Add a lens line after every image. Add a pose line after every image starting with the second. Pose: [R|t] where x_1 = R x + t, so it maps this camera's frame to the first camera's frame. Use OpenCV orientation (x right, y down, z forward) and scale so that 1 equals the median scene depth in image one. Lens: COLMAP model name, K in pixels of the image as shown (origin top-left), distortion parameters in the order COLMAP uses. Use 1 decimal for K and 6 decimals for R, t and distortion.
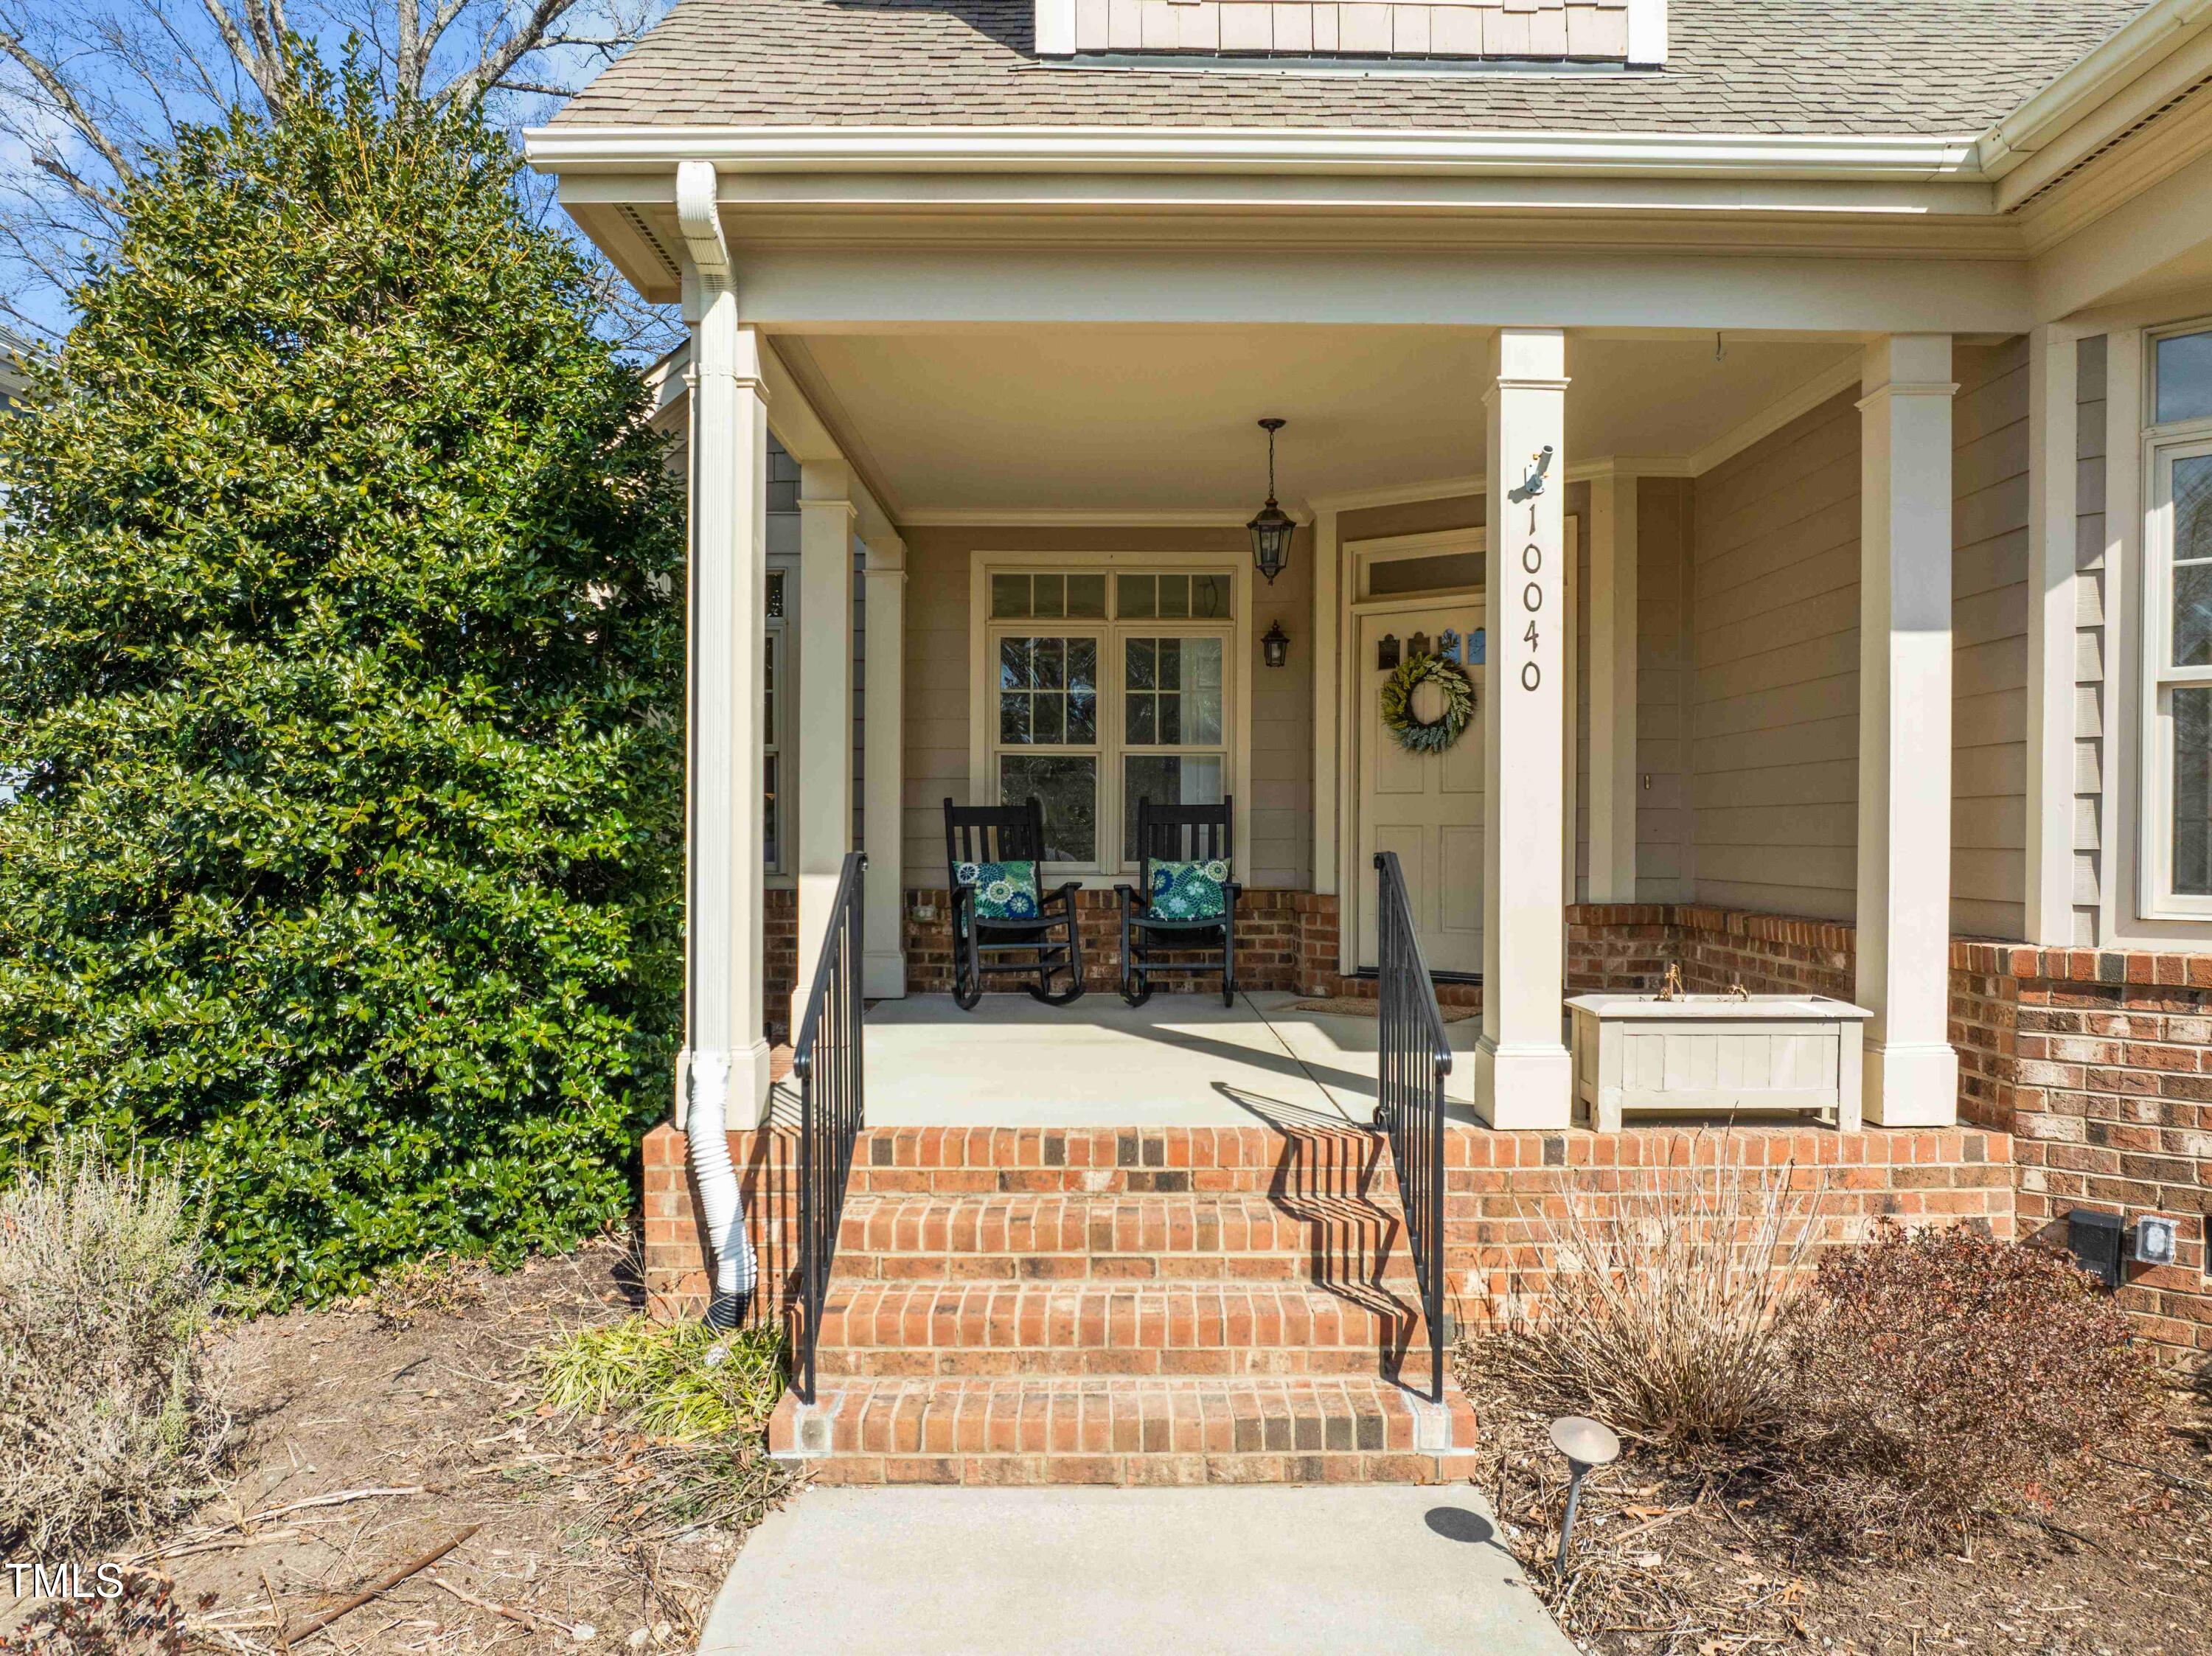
lens RADIAL K [[1580.1, 0, 1106.3], [0, 1580.1, 865.2], [0, 0, 1]] dist [-0.028076, -0.007824]
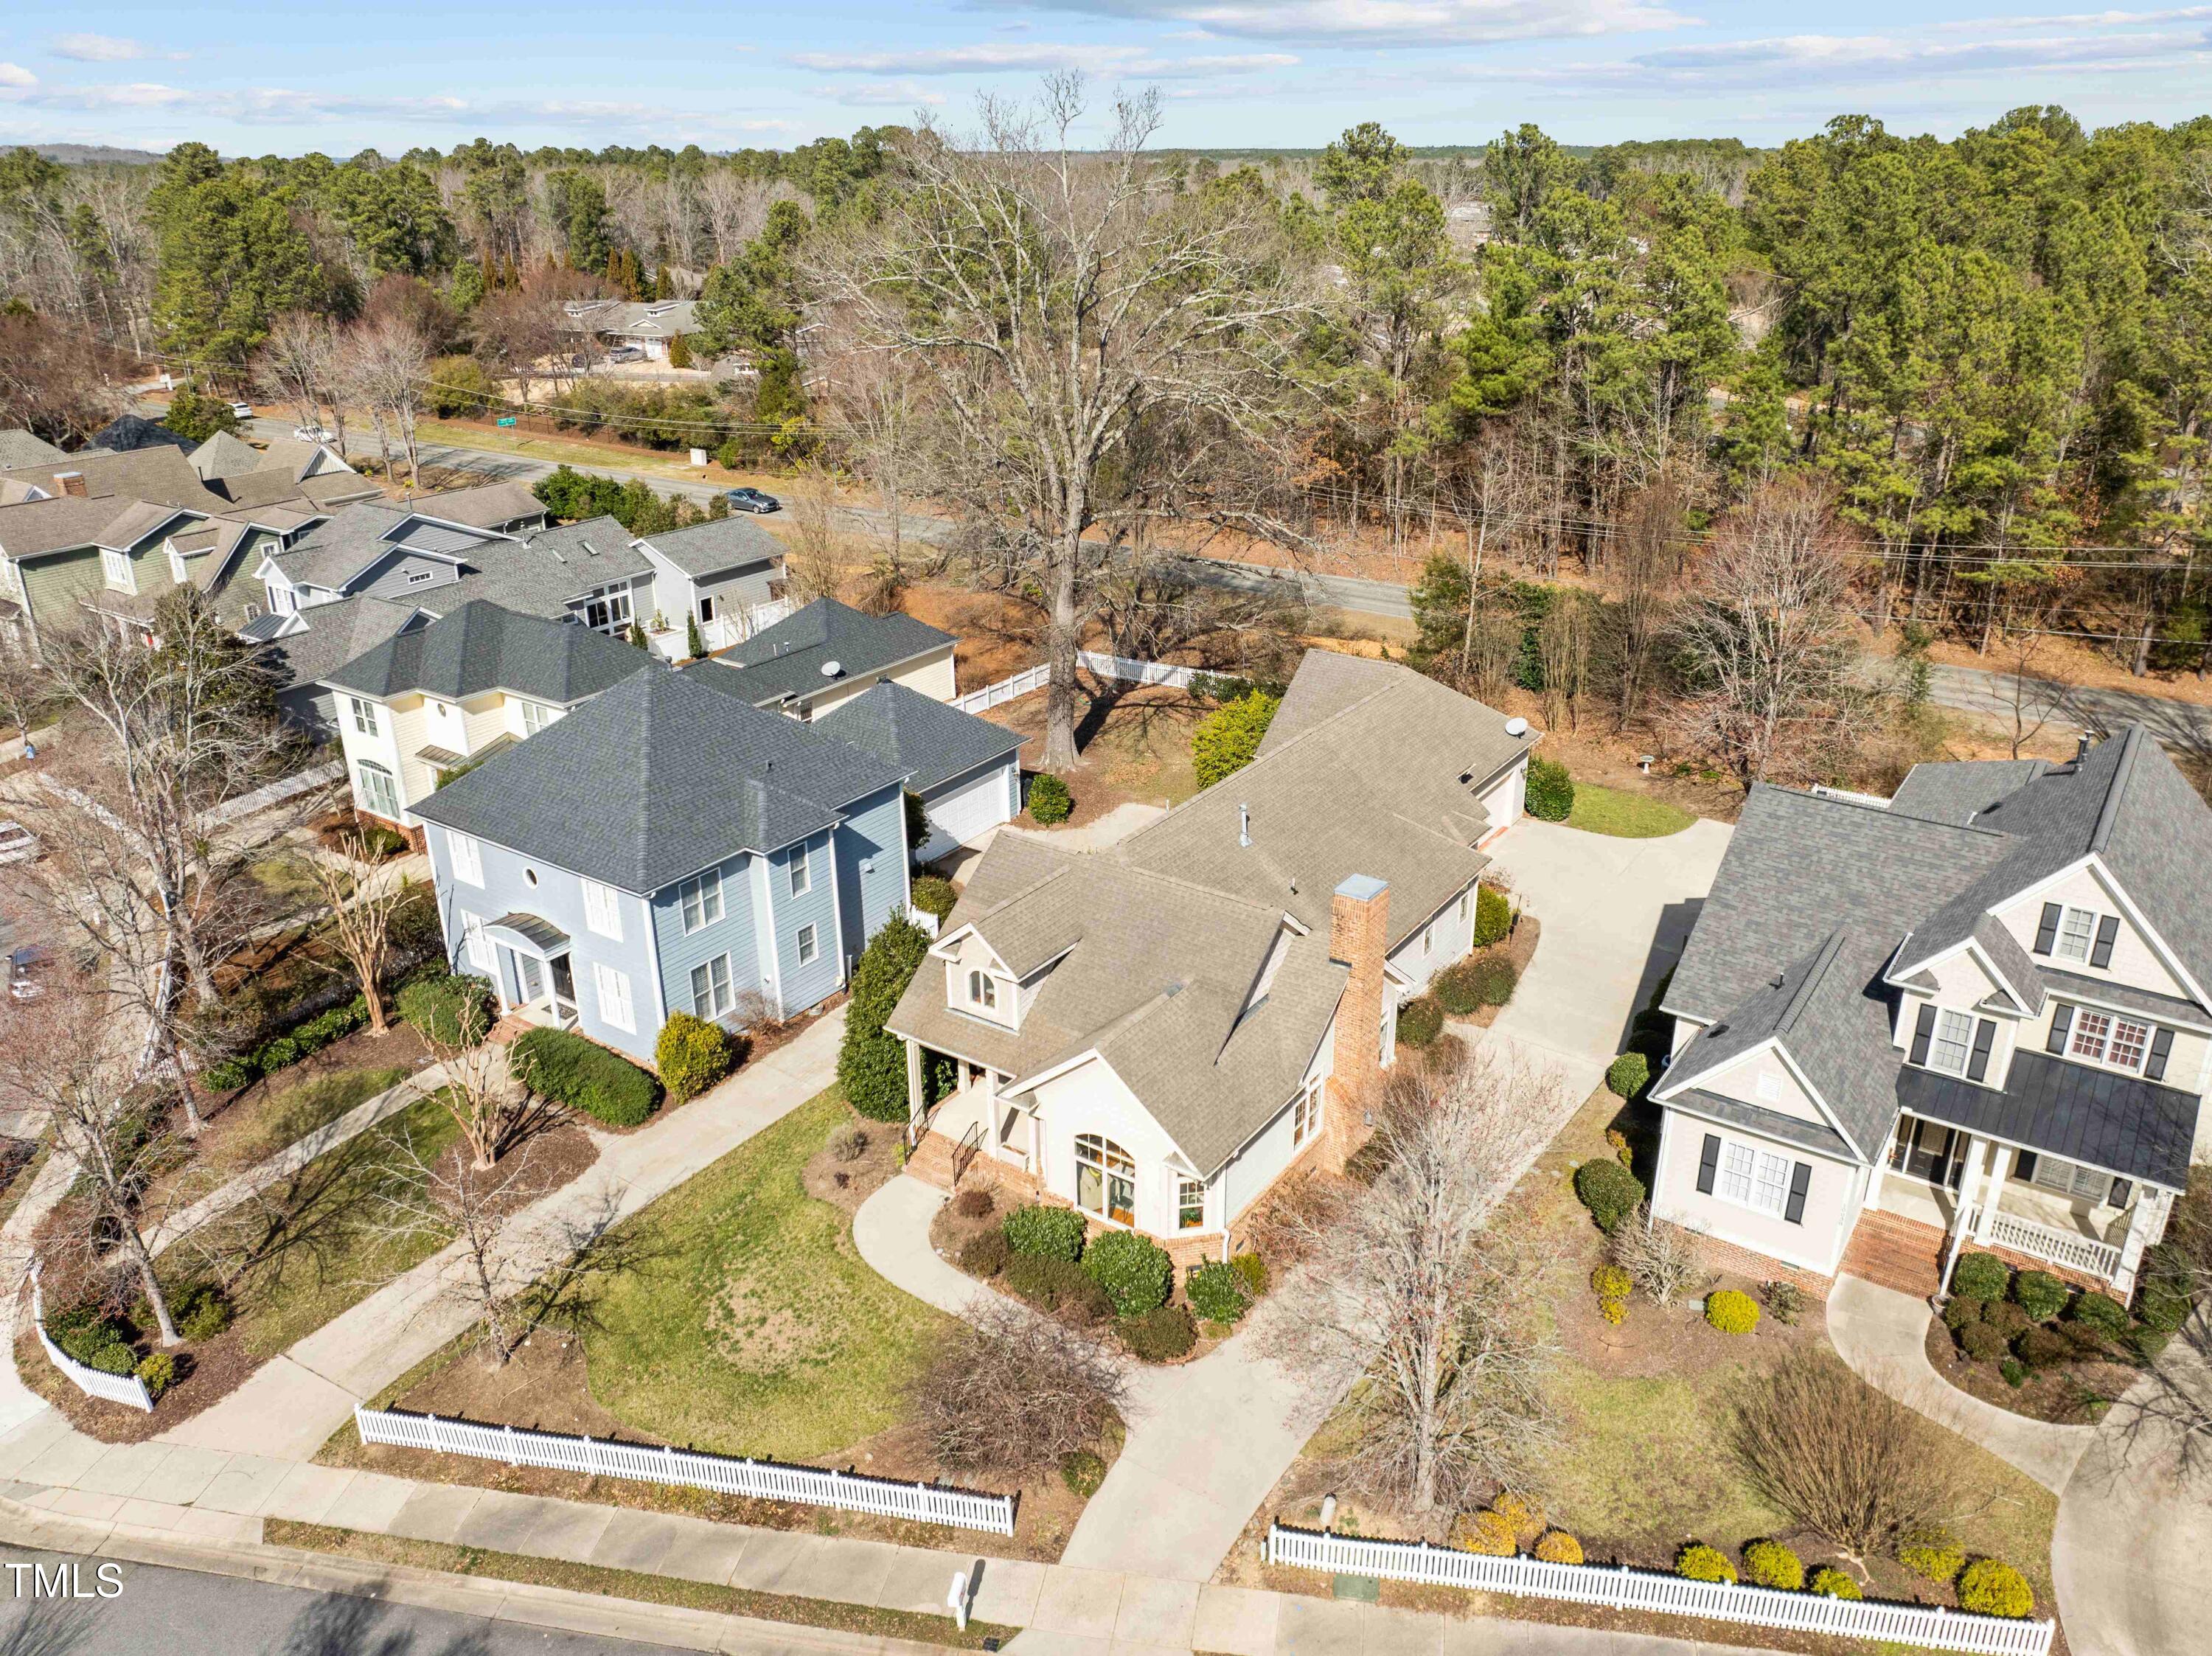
lens RADIAL K [[1610.6, 0, 1132.9], [0, 1610.6, 819.4], [0, 0, 1]] dist [-0.043665, 0.001736]
pose [[0.823313, 0.214251, -0.525597, 4.118894], [-0.006104, 0.929308, 0.369255, -3.828172], [0.567554, -0.300805, 0.766419, -3.721112]]
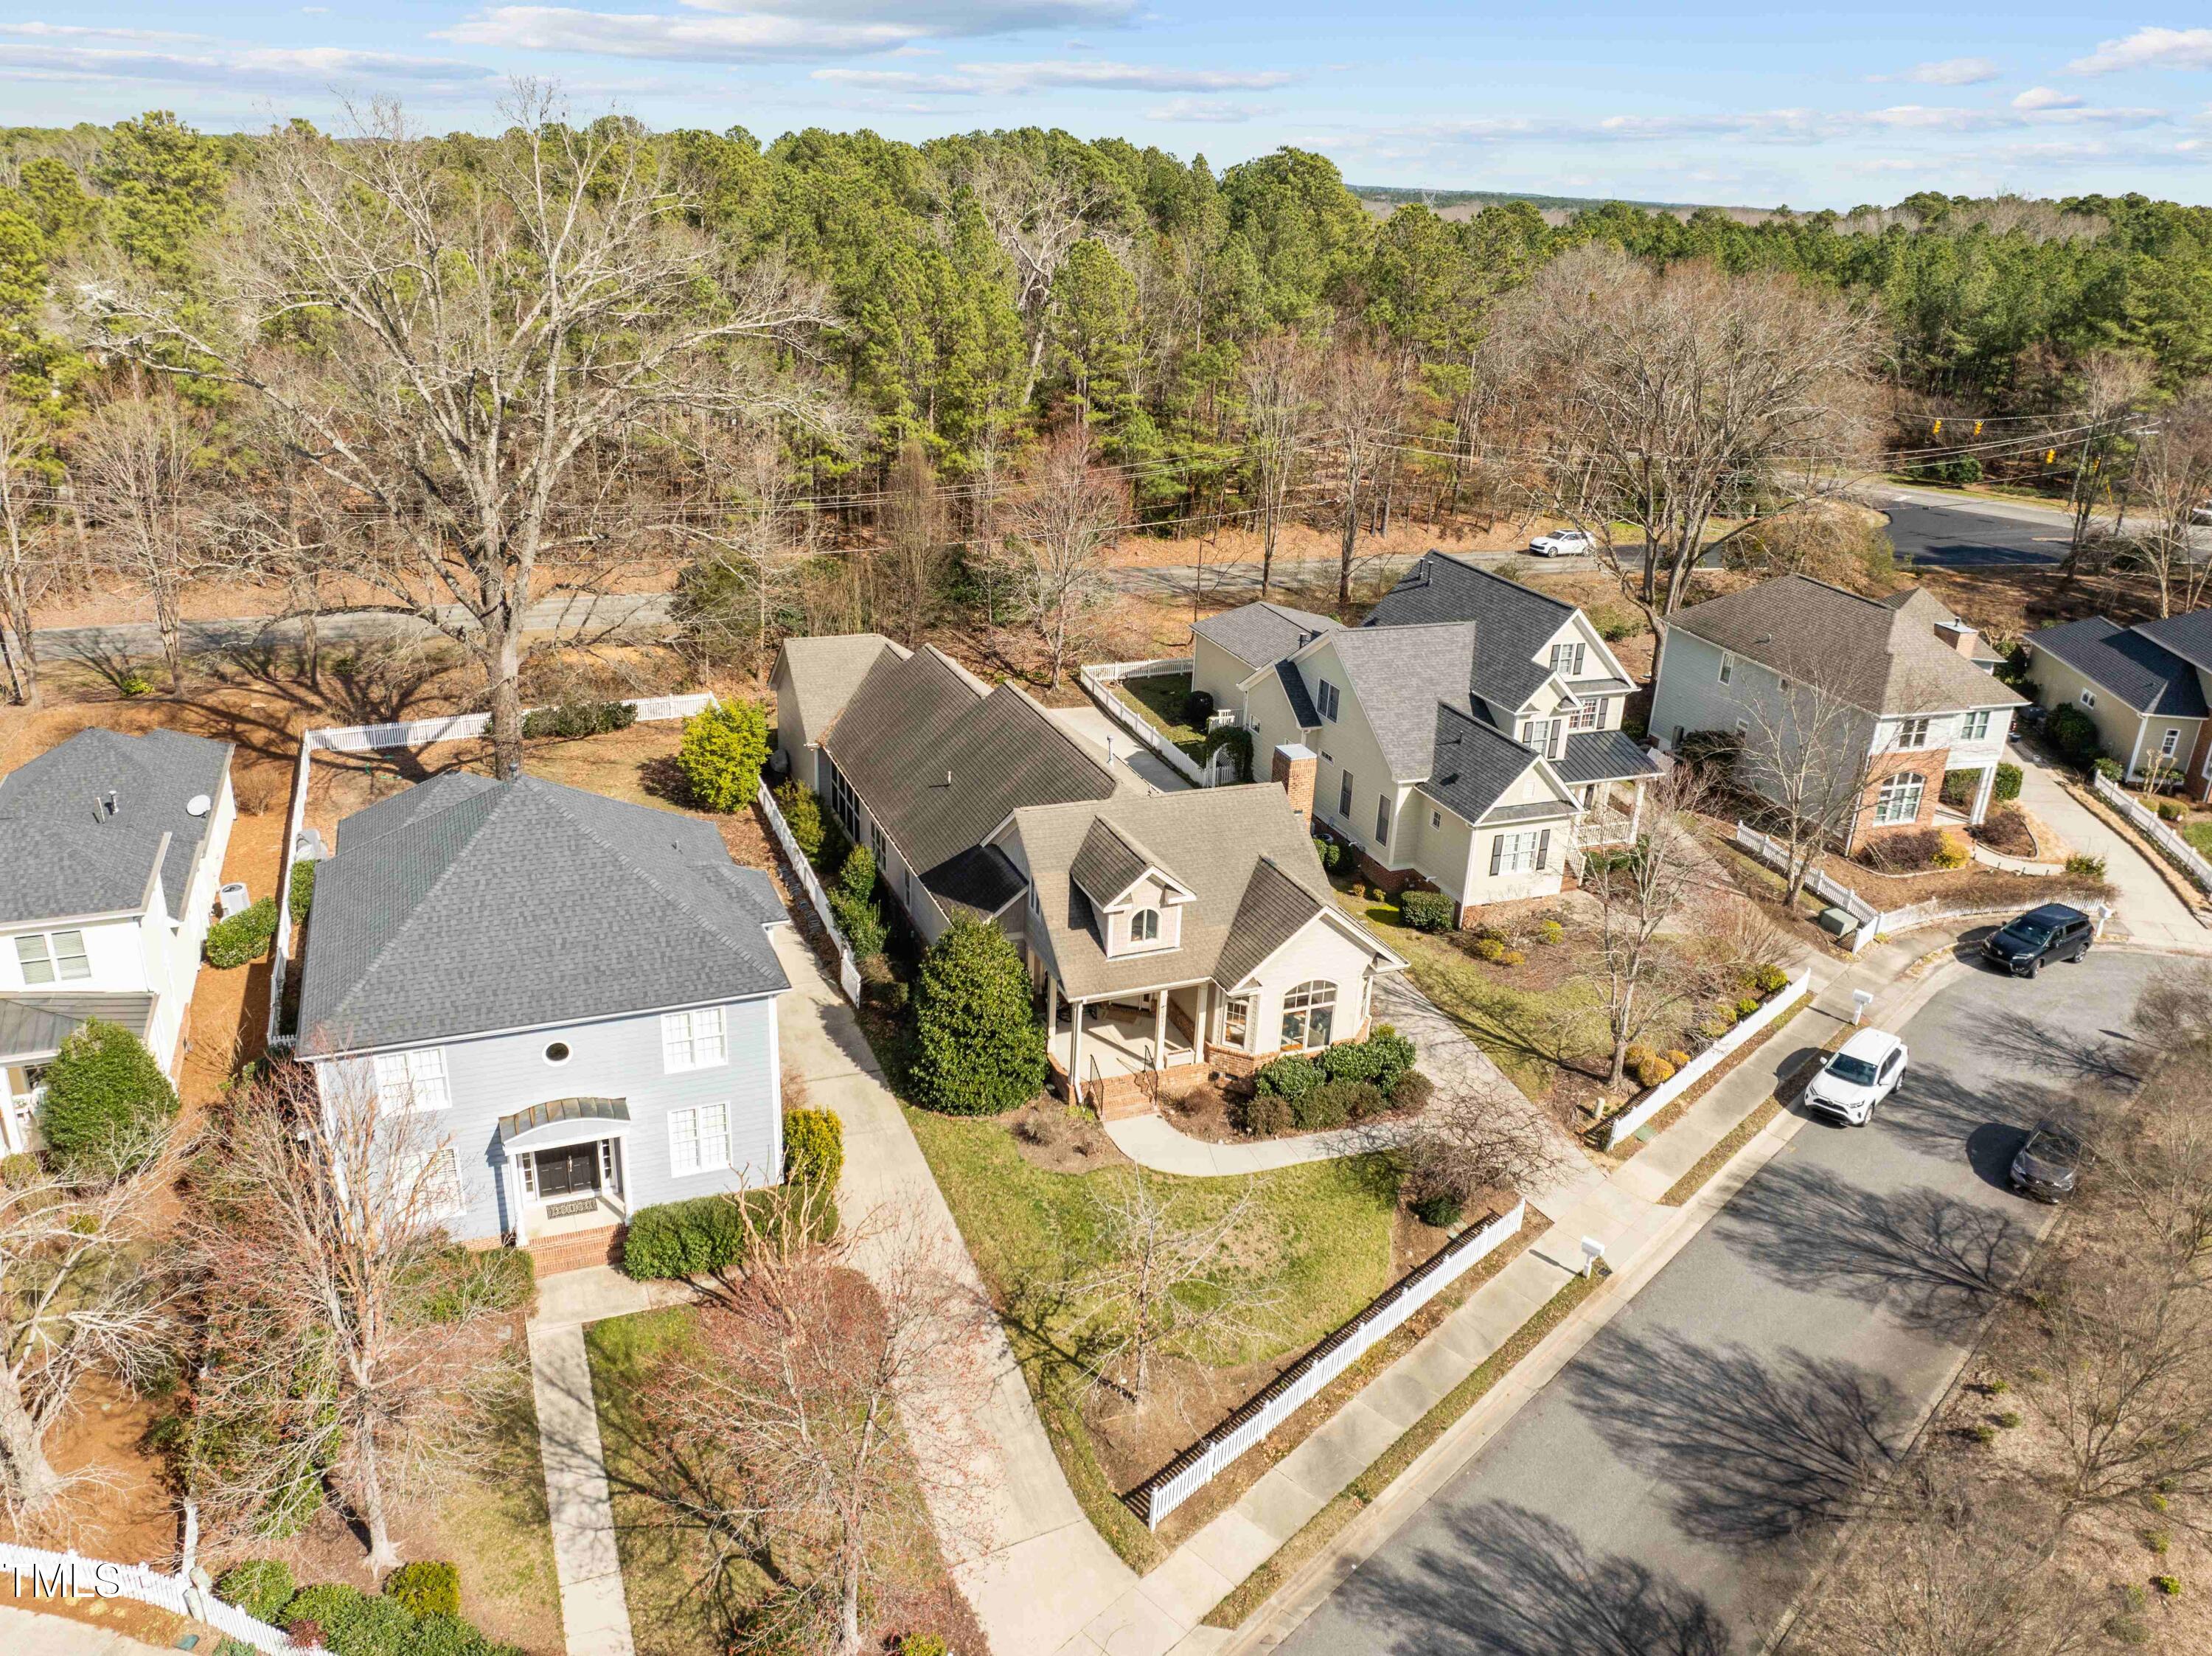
lens RADIAL K [[1610.6, 0, 1132.9], [0, 1610.6, 819.4], [0, 0, 1]] dist [-0.043665, 0.001736]
pose [[0.921513, -0.100042, 0.375240, -2.756404], [-0.041835, 0.935052, 0.352032, -3.820801], [-0.386087, -0.340101, 0.857478, -5.495665]]
